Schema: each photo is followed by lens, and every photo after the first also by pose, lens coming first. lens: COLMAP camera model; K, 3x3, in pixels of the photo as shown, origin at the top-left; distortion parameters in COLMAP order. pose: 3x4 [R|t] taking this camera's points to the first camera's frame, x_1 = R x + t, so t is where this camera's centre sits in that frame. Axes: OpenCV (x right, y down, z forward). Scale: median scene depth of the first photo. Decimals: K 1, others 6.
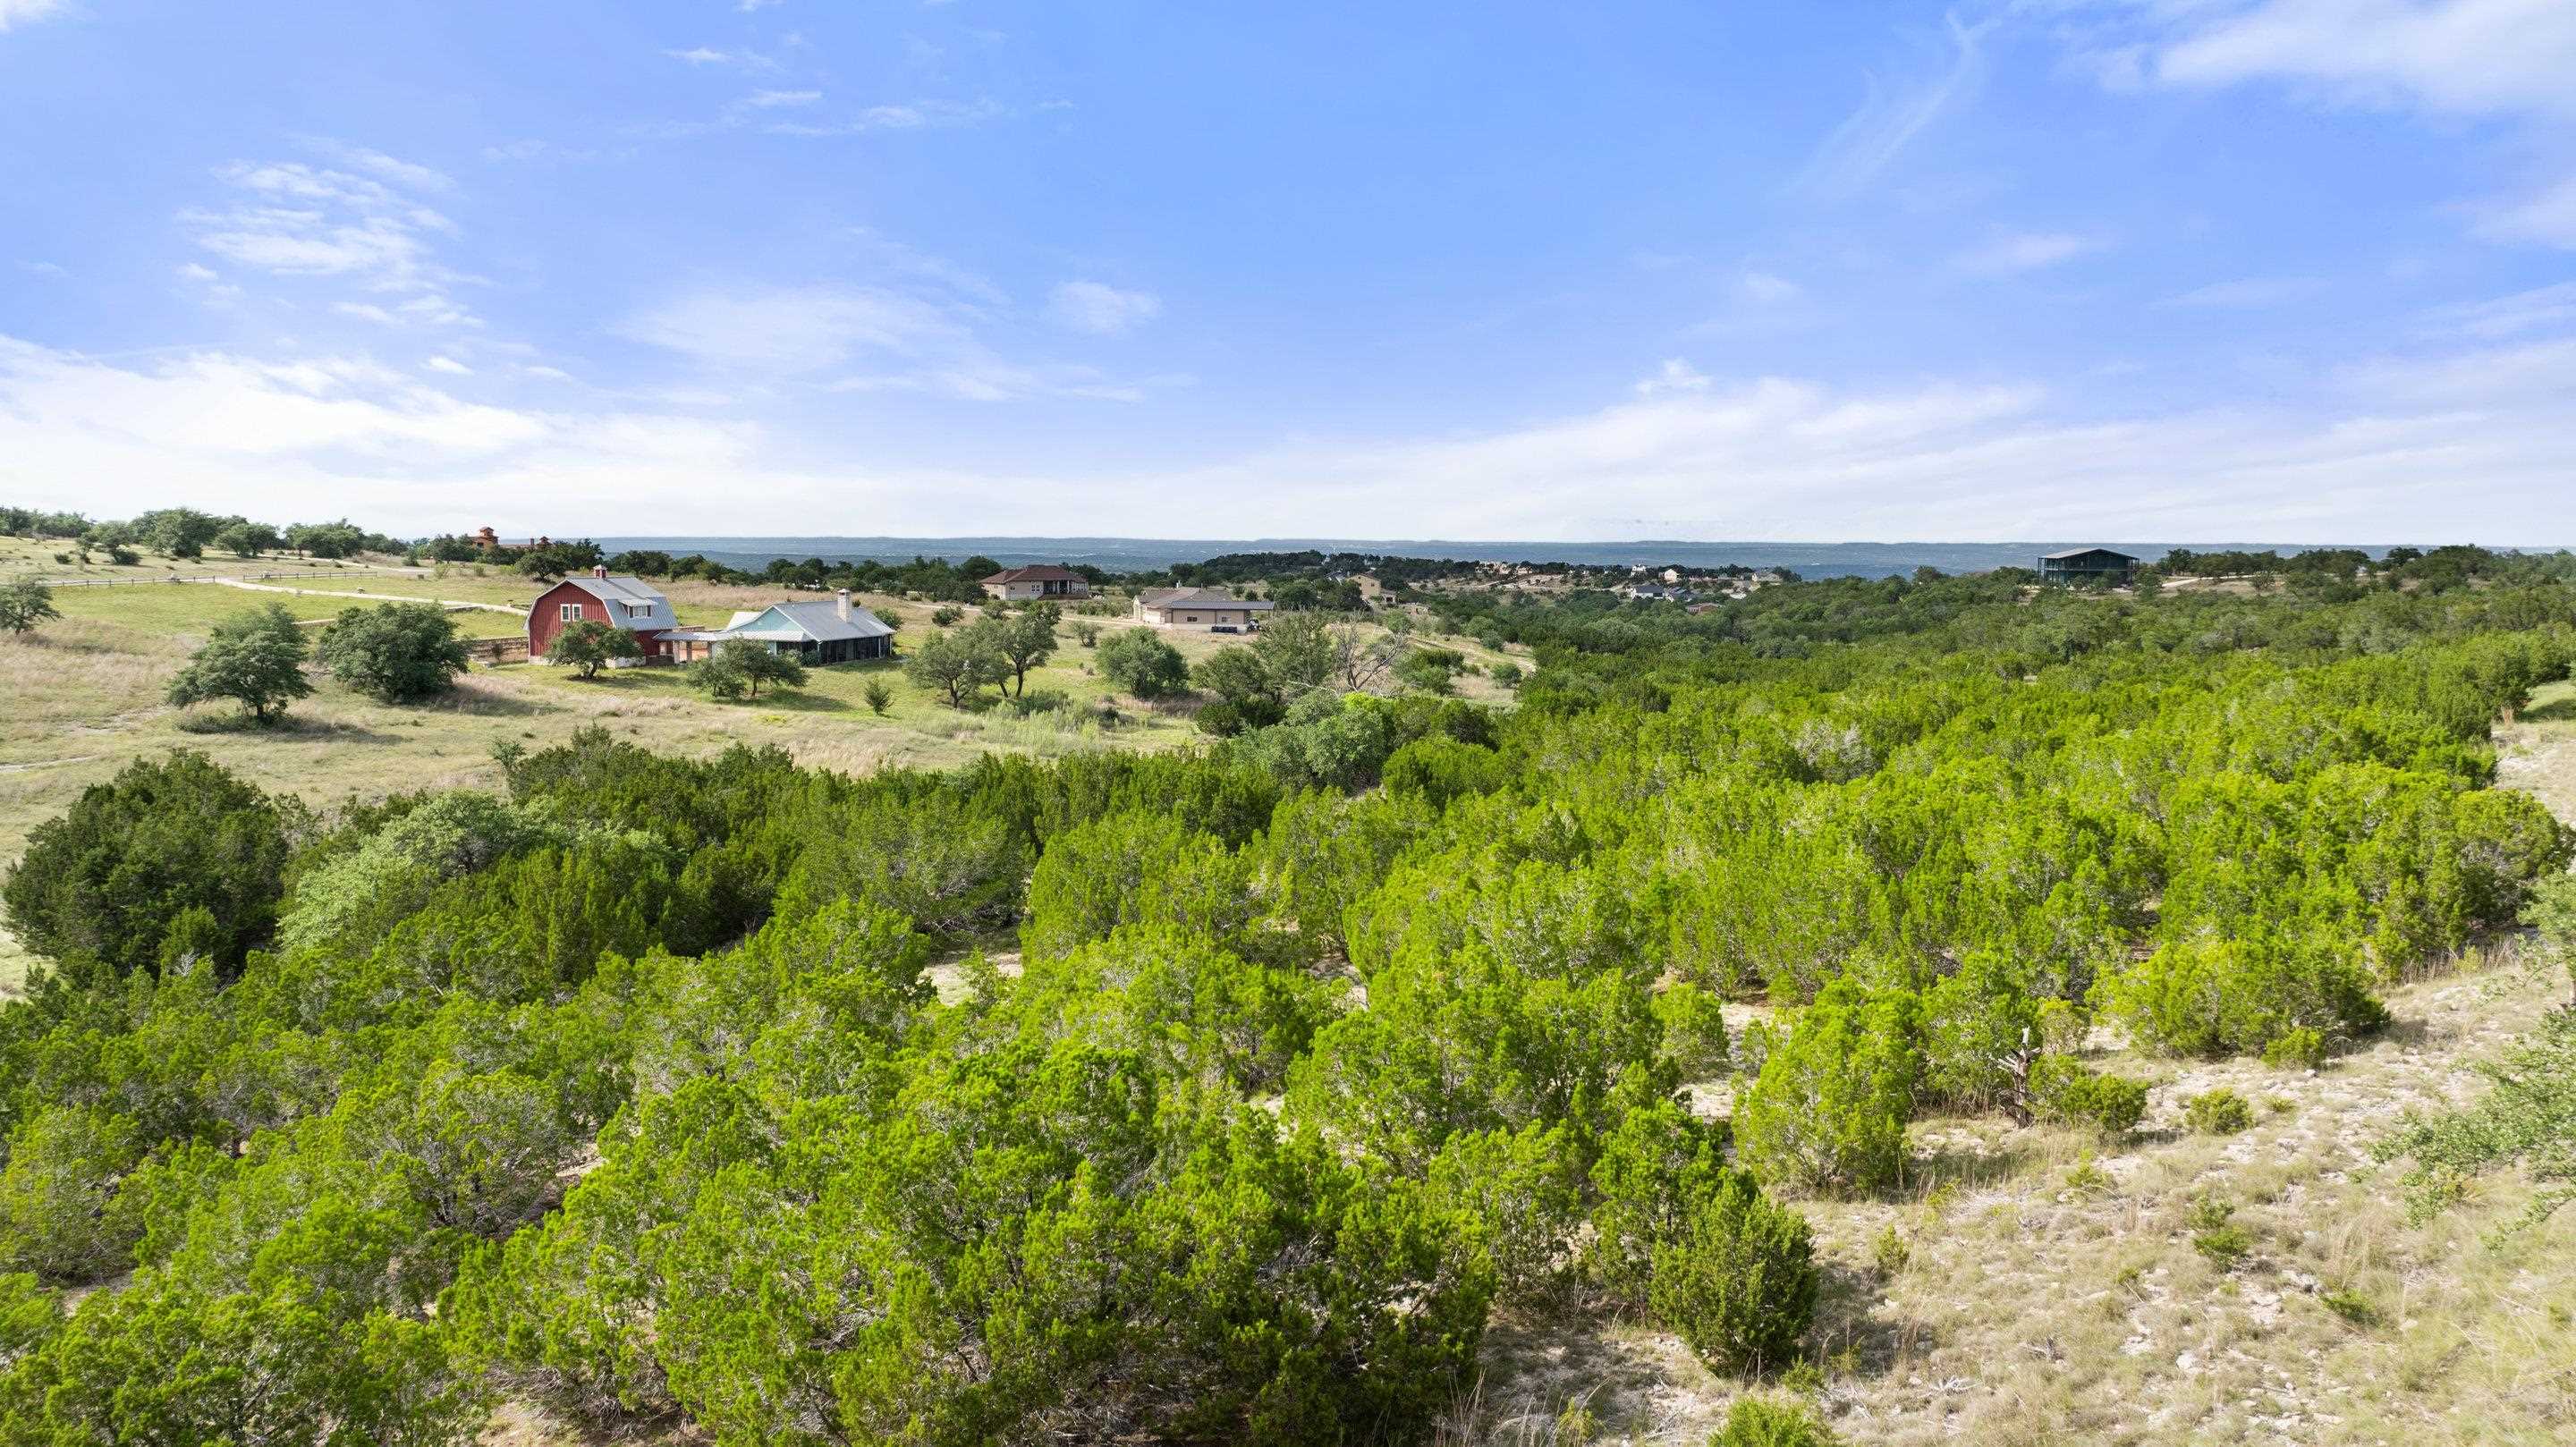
lens RADIAL K [[1827.0, 0, 1285.9], [0, 1827.0, 731.2], [0, 0, 1]] dist [-0.022058, 0.020742]
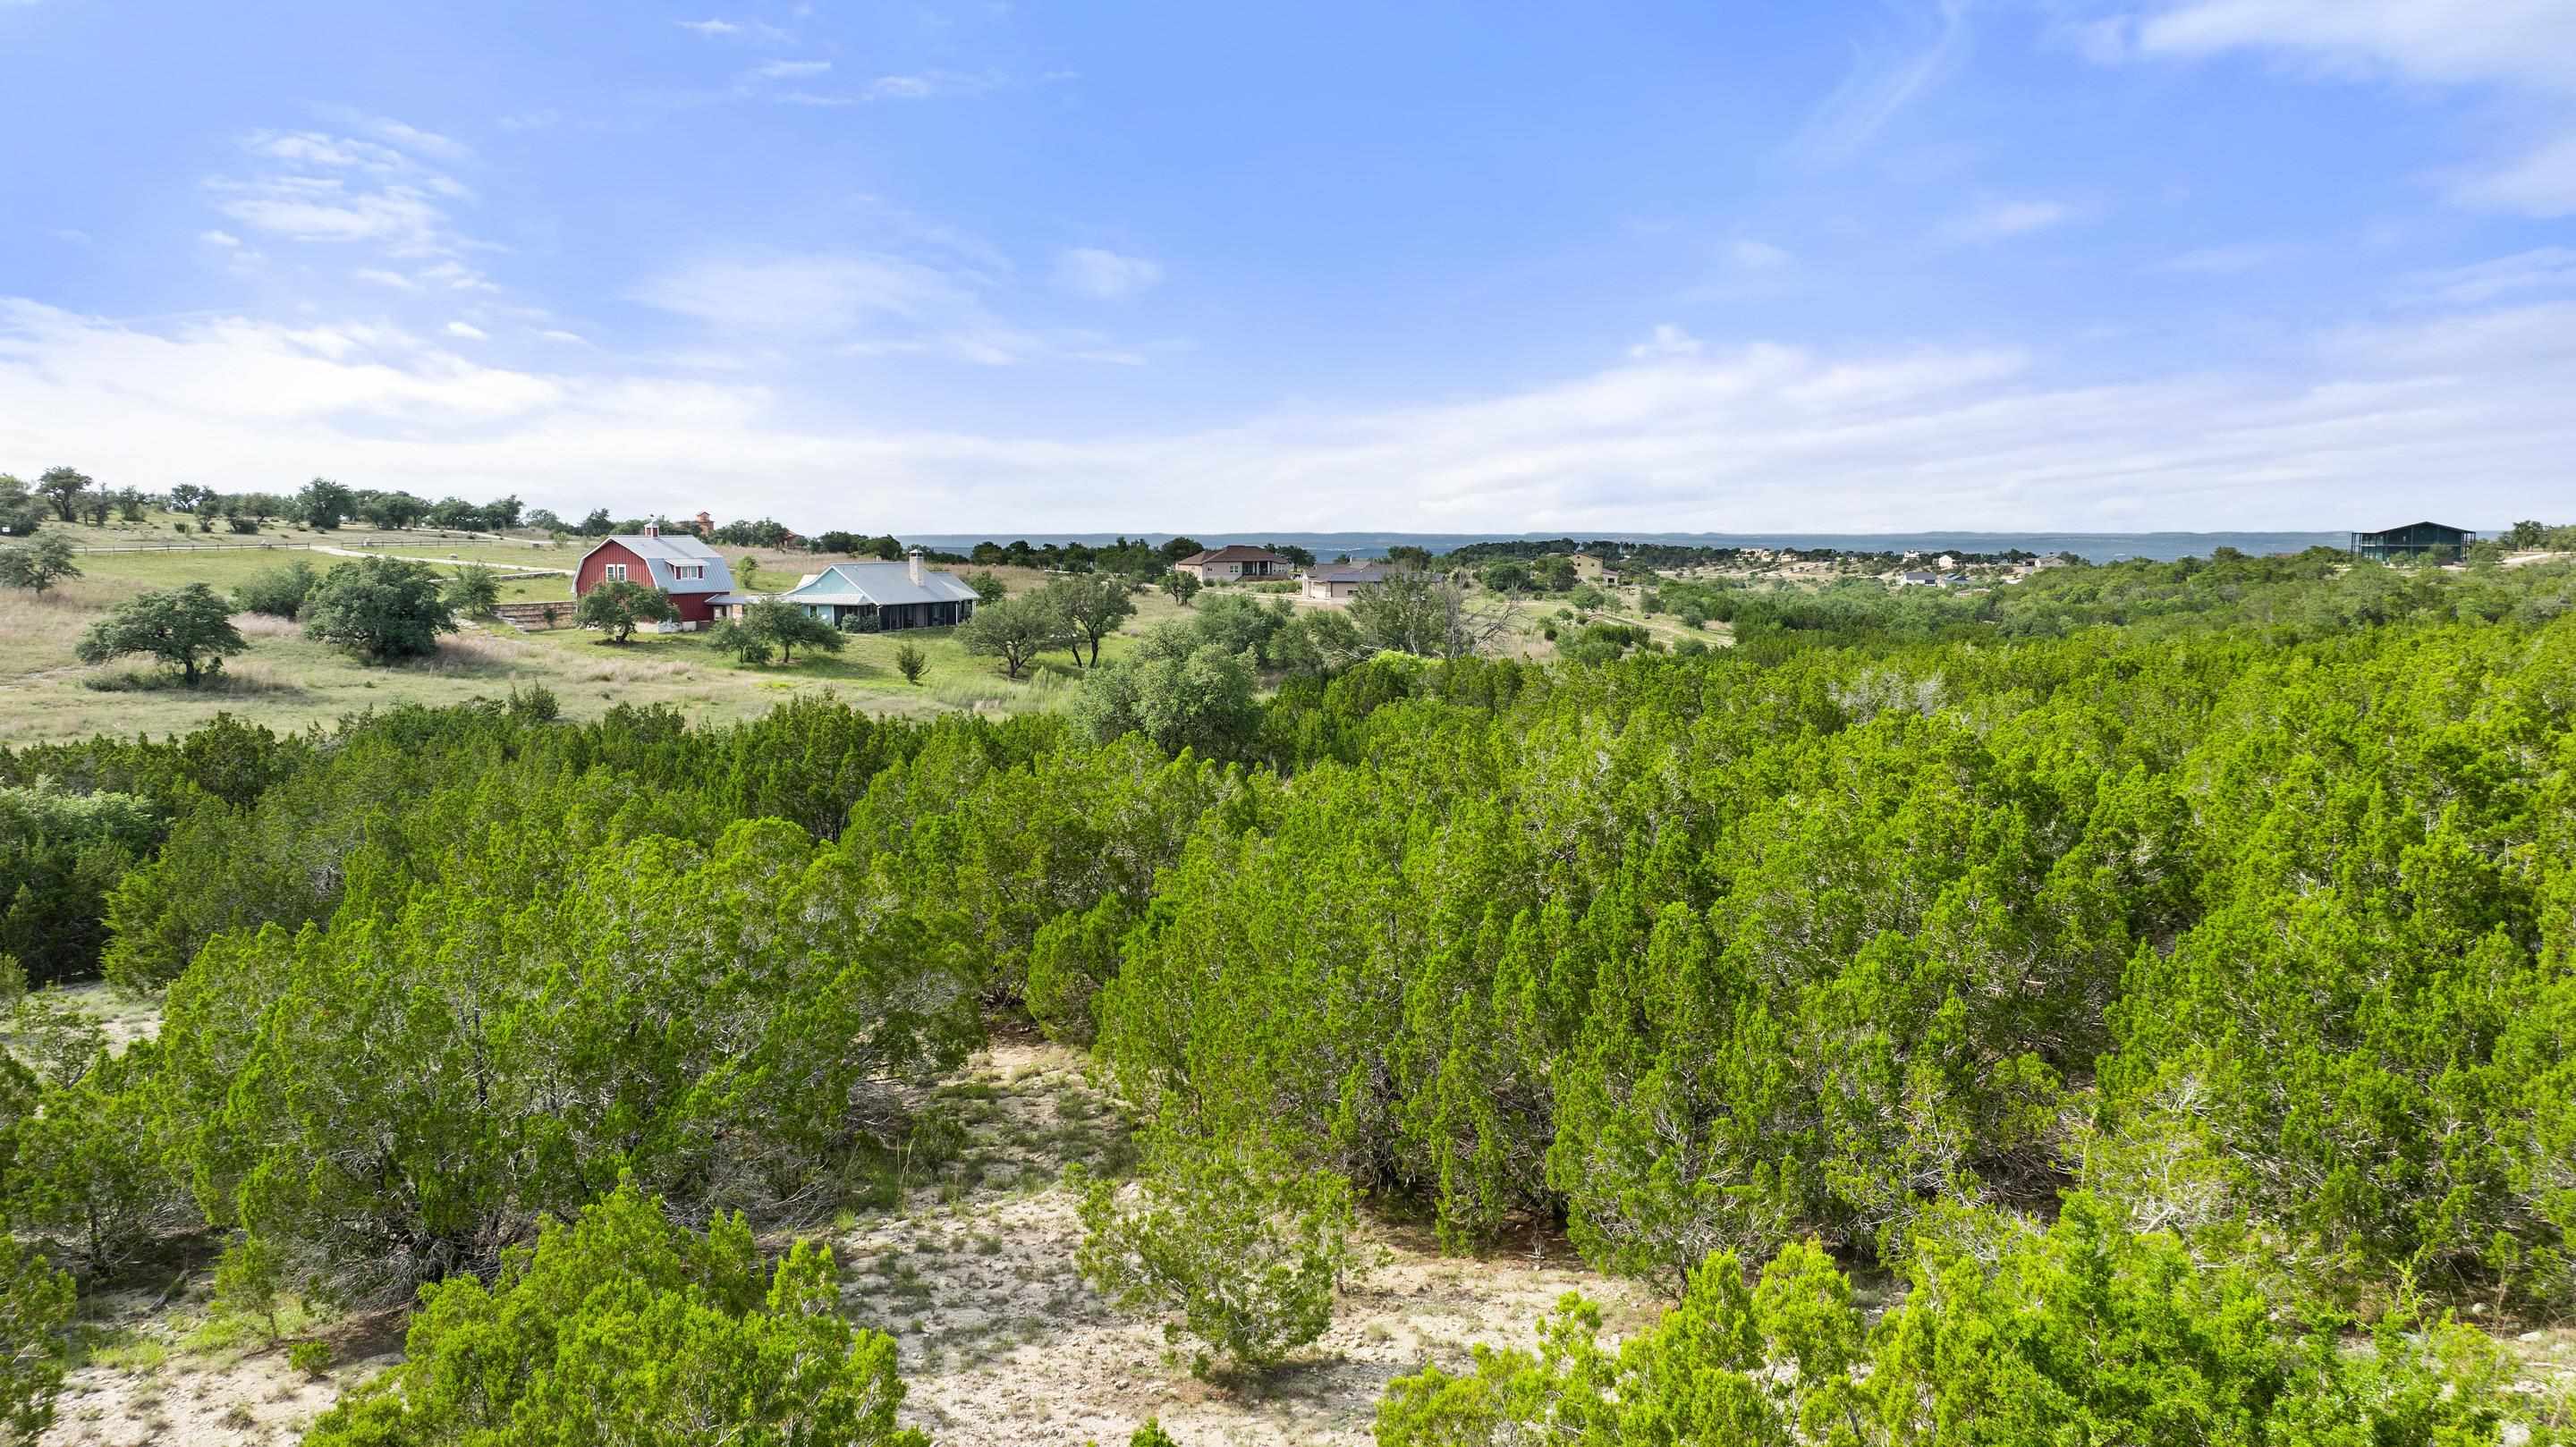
lens RADIAL K [[1827.0, 0, 1289.2], [0, 1827.0, 719.9], [0, 0, 1]] dist [-0.022058, 0.020742]
pose [[0.989447, 0.008035, -0.144671, 0.059946], [-0.008468, 0.999961, -0.002375, 0.006477], [0.144646, 0.003575, 0.989477, 0.099047]]
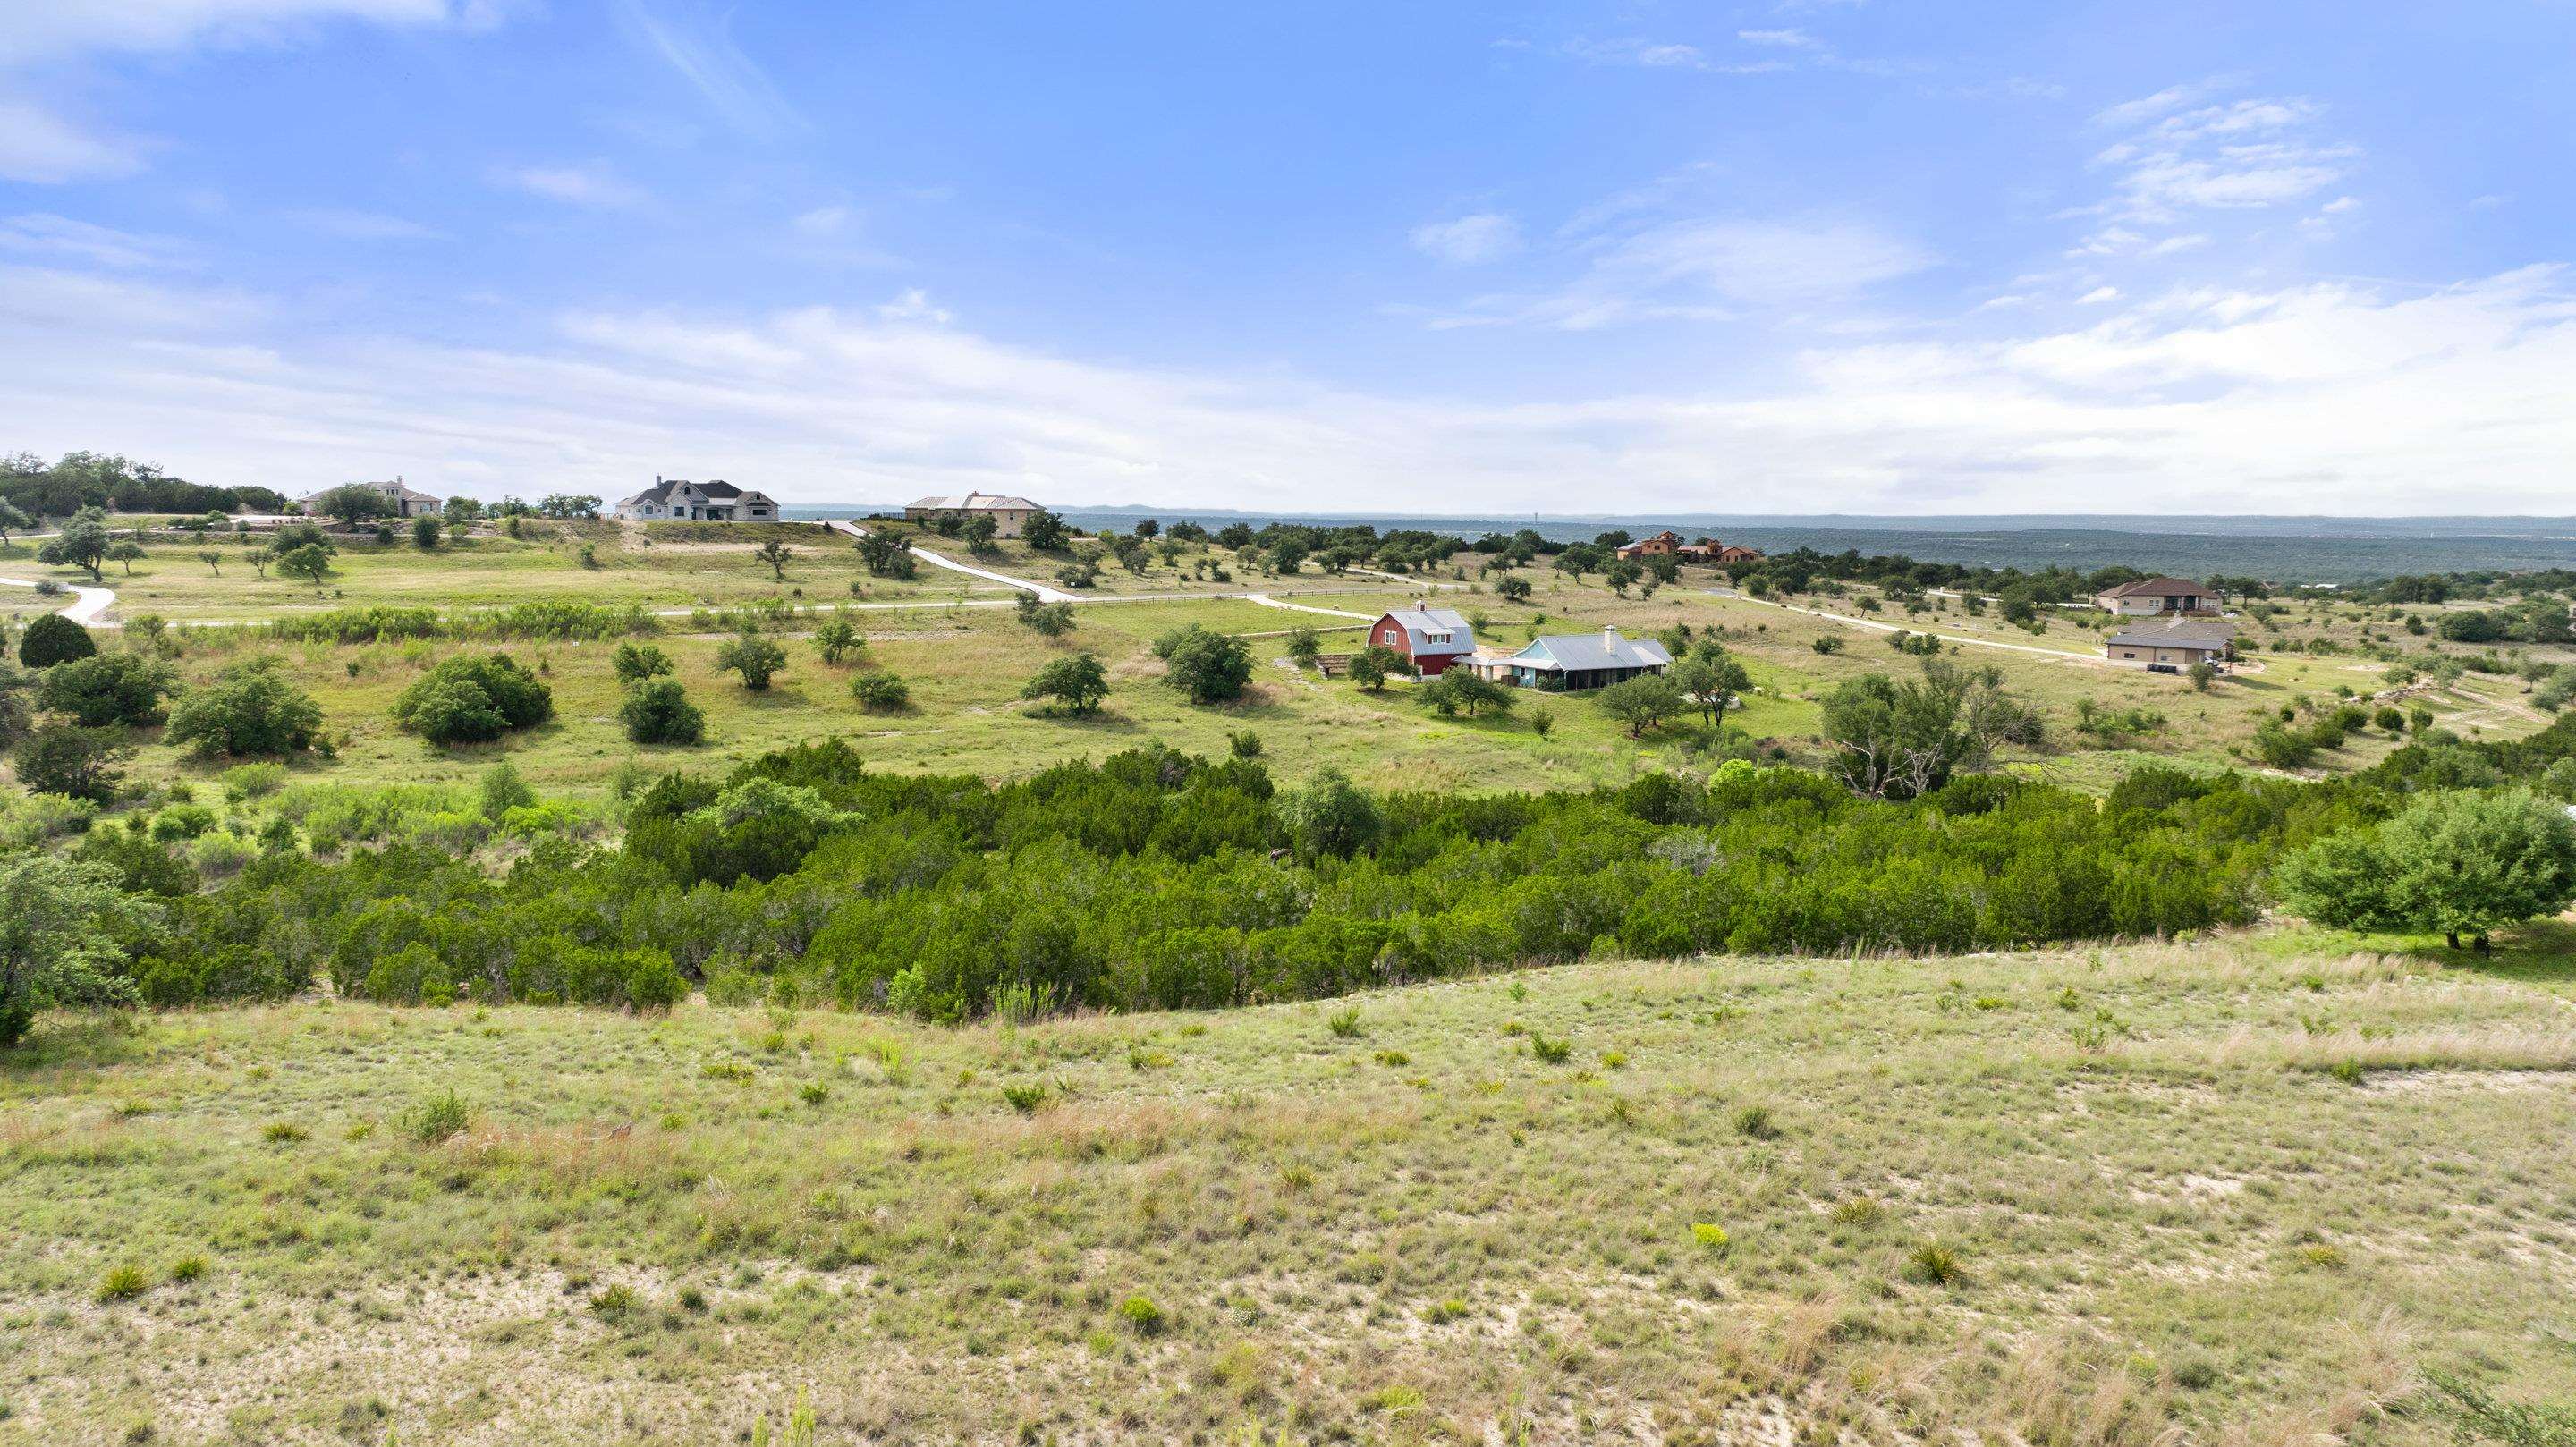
lens RADIAL K [[1827.0, 0, 1298.4], [0, 1827.0, 706.4], [0, 0, 1]] dist [-0.022058, 0.020742]
pose [[0.747017, 0.071721, -0.660924, 0.305756], [-0.072357, 0.997029, 0.026412, -0.034035], [0.660855, 0.028093, 0.749988, -0.004101]]
